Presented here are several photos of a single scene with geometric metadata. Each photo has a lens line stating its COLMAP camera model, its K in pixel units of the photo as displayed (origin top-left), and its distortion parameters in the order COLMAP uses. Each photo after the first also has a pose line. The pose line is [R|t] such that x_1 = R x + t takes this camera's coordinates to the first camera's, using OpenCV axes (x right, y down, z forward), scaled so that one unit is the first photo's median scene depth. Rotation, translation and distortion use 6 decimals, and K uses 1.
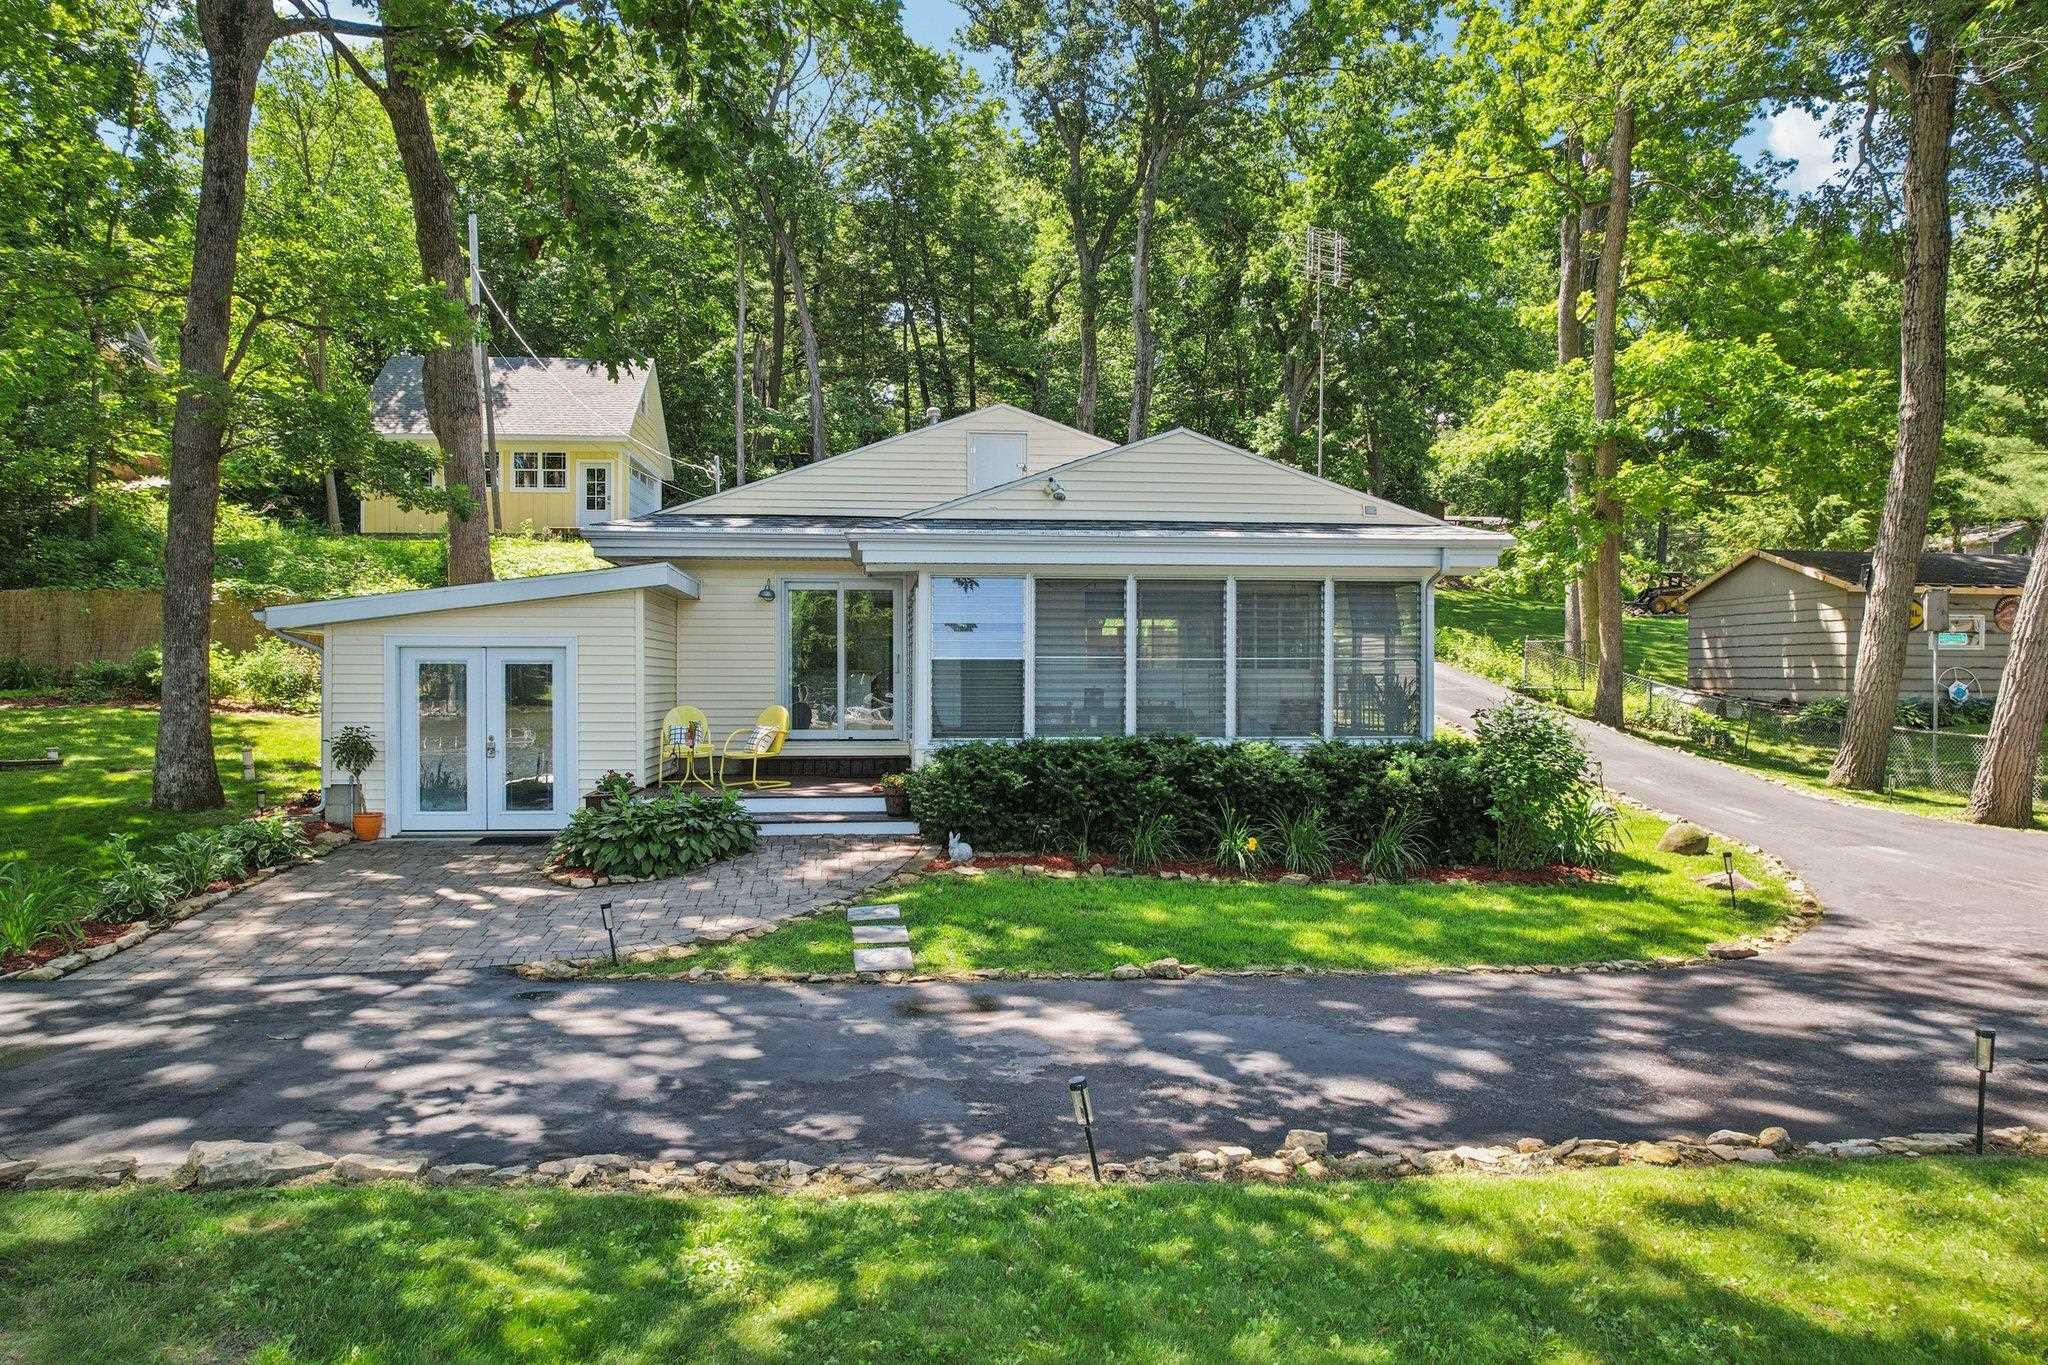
lens RADIAL K [[1301.2, 0, 1037.1], [0, 1301.2, 688.8], [0, 0, 1]] dist [-0.062602, 0.047233]
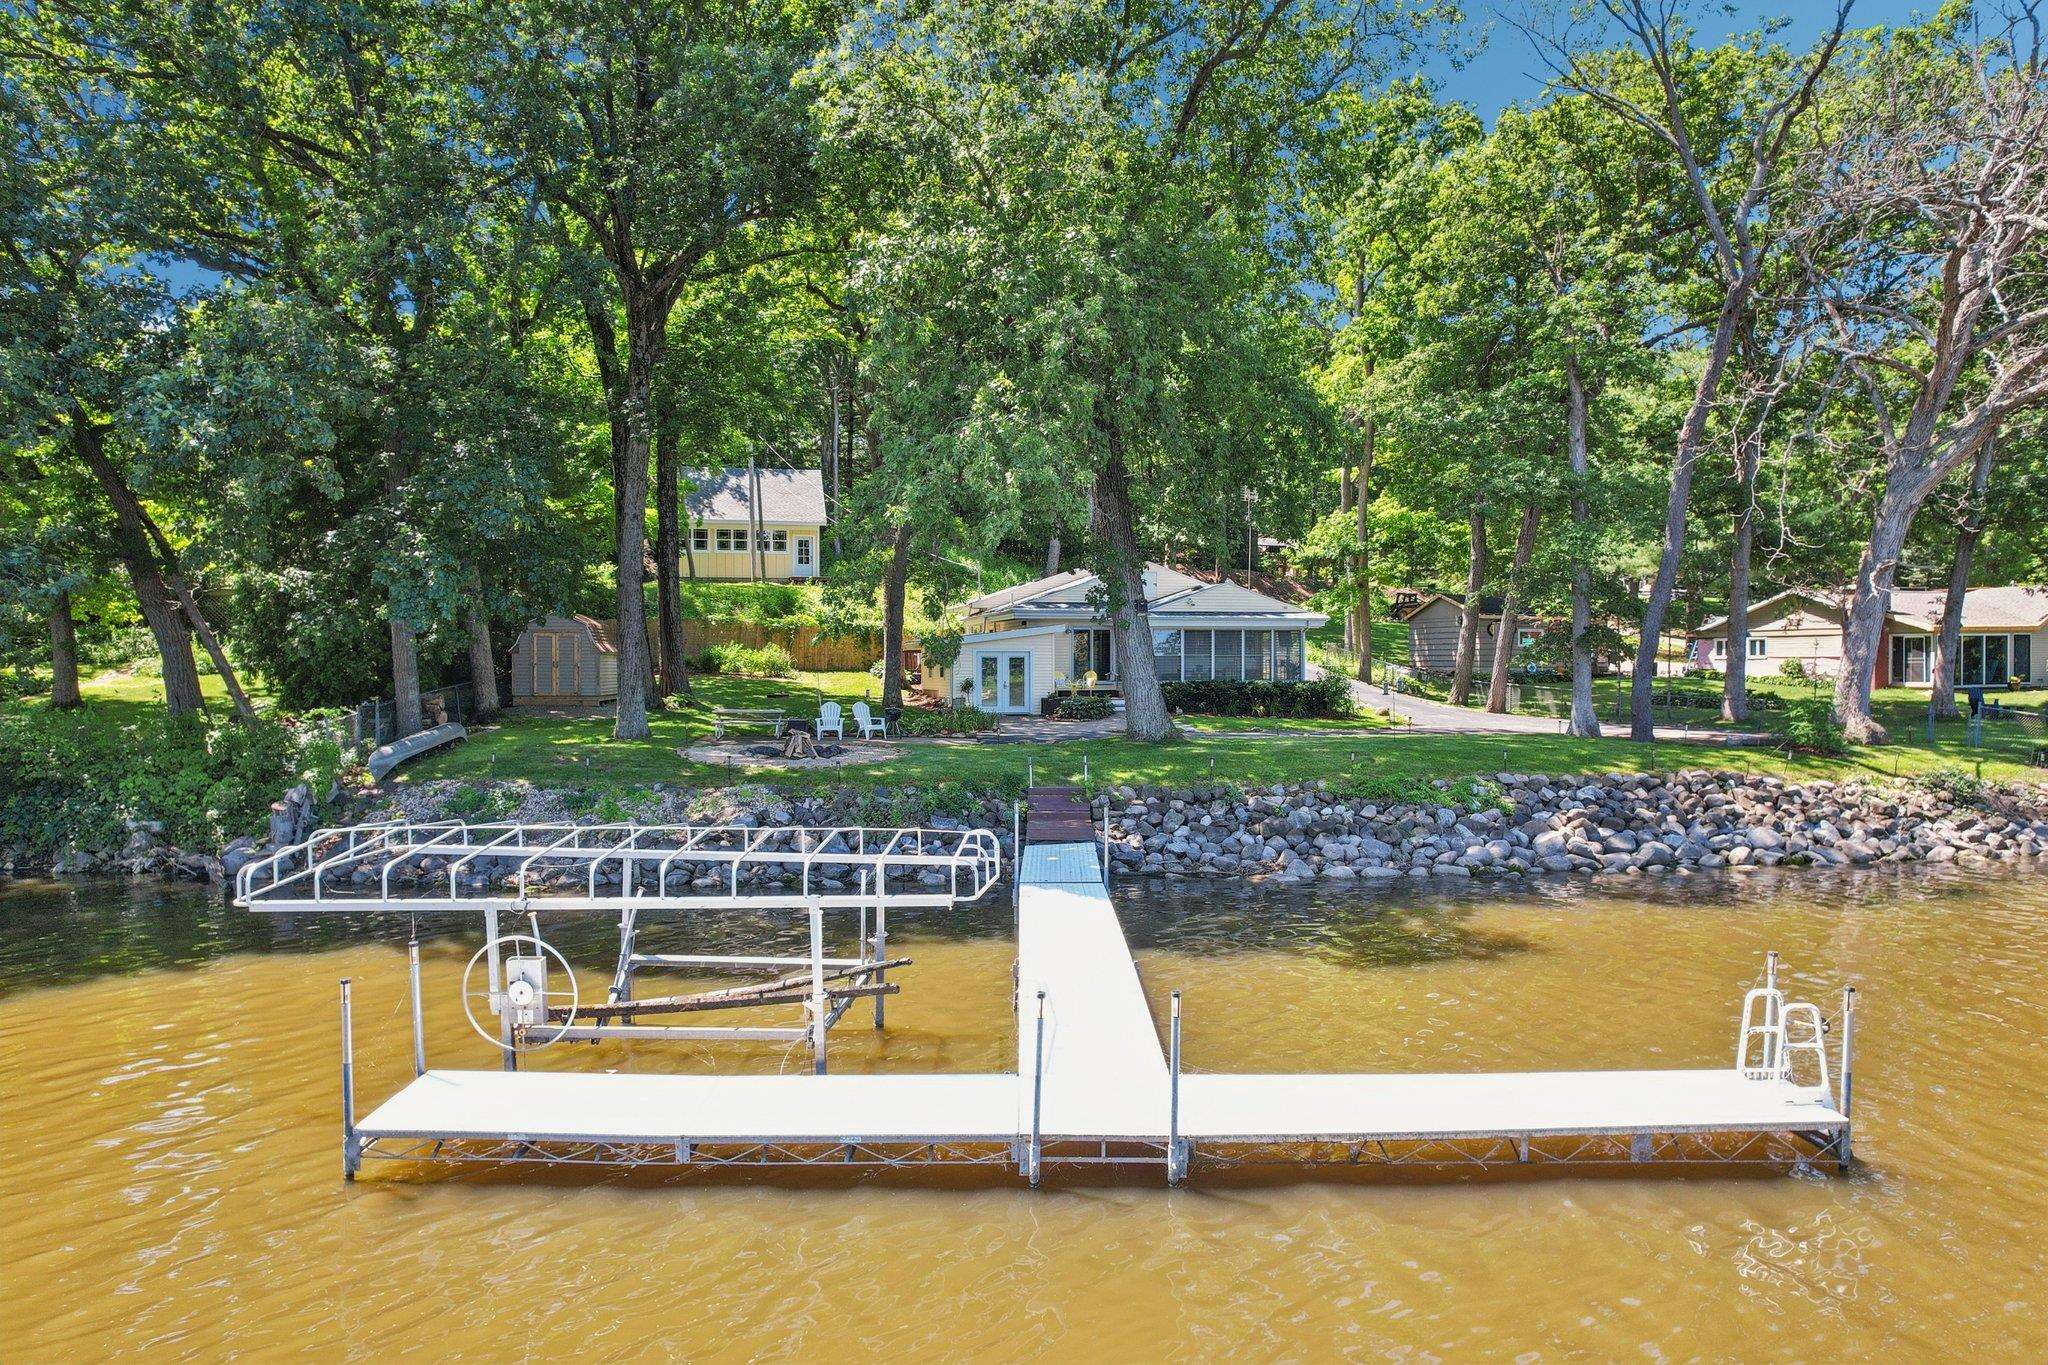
lens RADIAL K [[1301.2, 0, 1016.2], [0, 1301.2, 677.4], [0, 0, 1]] dist [-0.062602, 0.047233]
pose [[0.990085, -0.004323, 0.140405, -0.446927], [0.003833, 0.999986, 0.003762, 0.008739], [-0.140420, -0.003187, 0.990087, -1.086918]]
